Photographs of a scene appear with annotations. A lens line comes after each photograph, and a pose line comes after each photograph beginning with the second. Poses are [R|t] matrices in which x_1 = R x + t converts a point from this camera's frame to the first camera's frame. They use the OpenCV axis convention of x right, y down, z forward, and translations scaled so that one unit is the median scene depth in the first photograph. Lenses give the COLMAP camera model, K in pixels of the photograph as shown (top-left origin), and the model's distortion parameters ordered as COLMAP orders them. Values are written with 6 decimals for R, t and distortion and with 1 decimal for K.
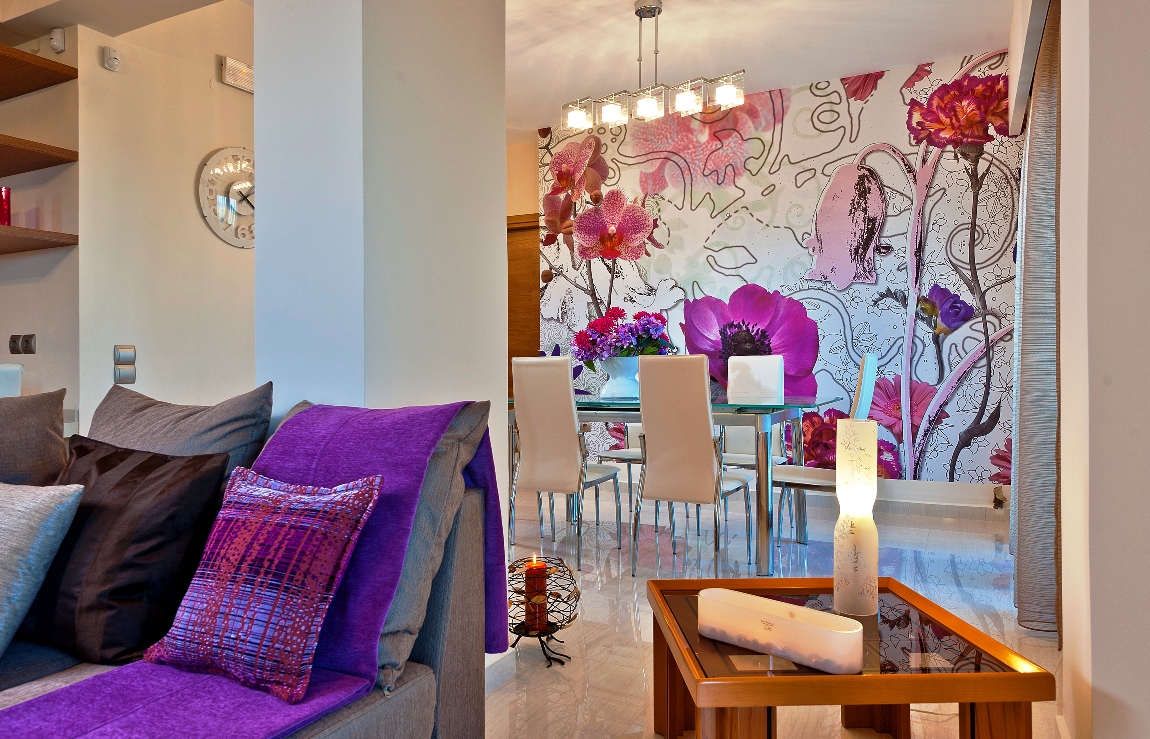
lens RADIAL K [[770.7, 0, 549.9], [0, 770.7, 372.5], [0, 0, 1]] dist [0.023125, -0.022483]
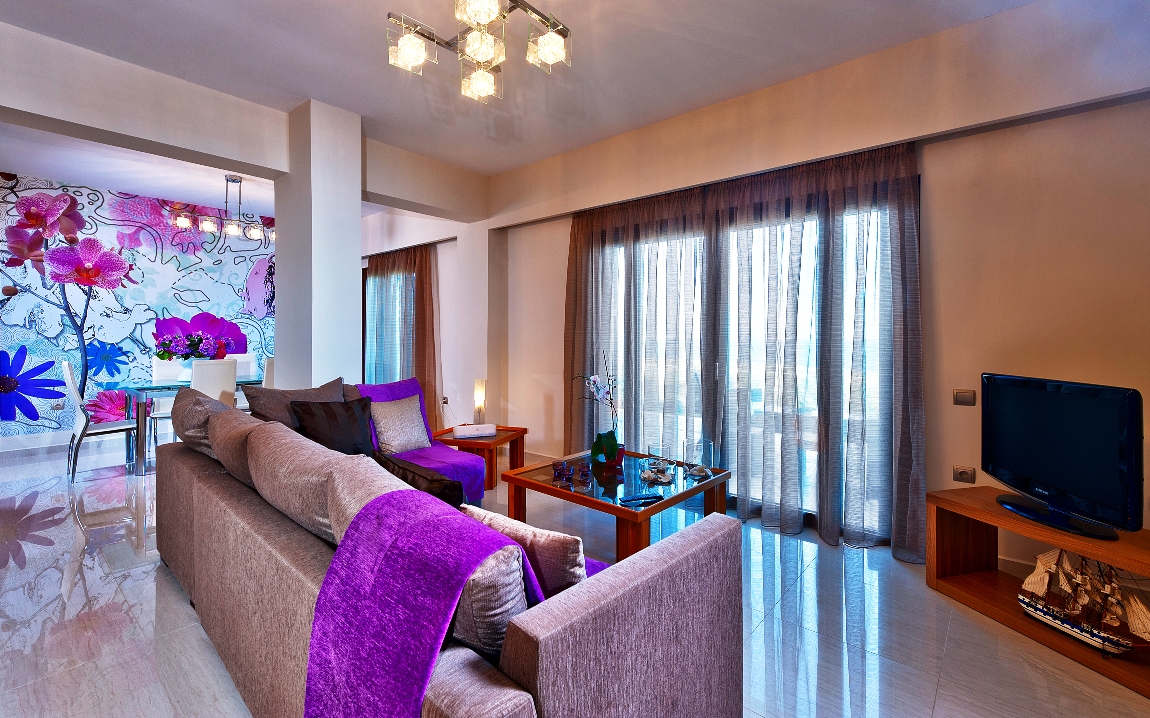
lens RADIAL K [[486.6, 0, 566.9], [0, 486.6, 339.9], [0, 0, 1]] dist [-0.000484, -0.001455]
pose [[0.229458, 0.003491, 0.973312, -0.681282], [0.008588, 0.999947, -0.005611, -0.039896], [-0.973281, 0.009646, 0.229416, -0.074686]]
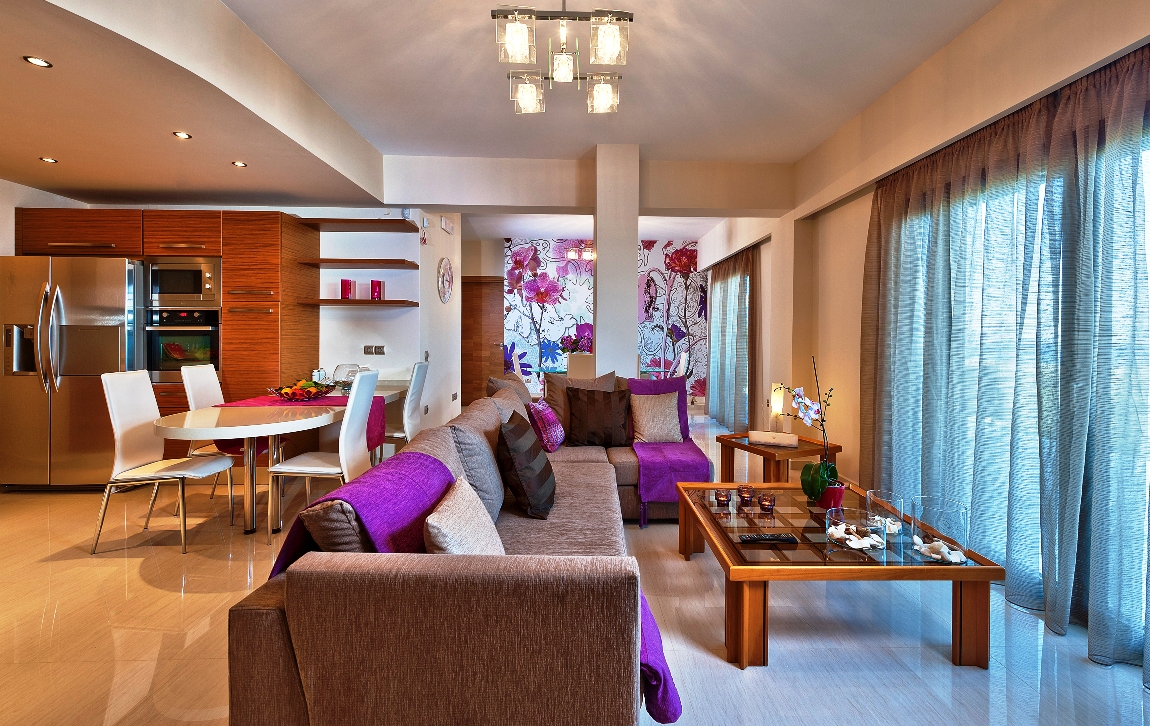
lens RADIAL K [[467.7, 0, 594.5], [0, 467.7, 344.8], [0, 0, 1]] dist [-0.002394, -0.000464]
pose [[0.869130, 0.006554, 0.494539, -0.515523], [-0.008348, 0.999964, 0.001418, -0.038160], [-0.494512, -0.005361, 0.869154, -0.261335]]
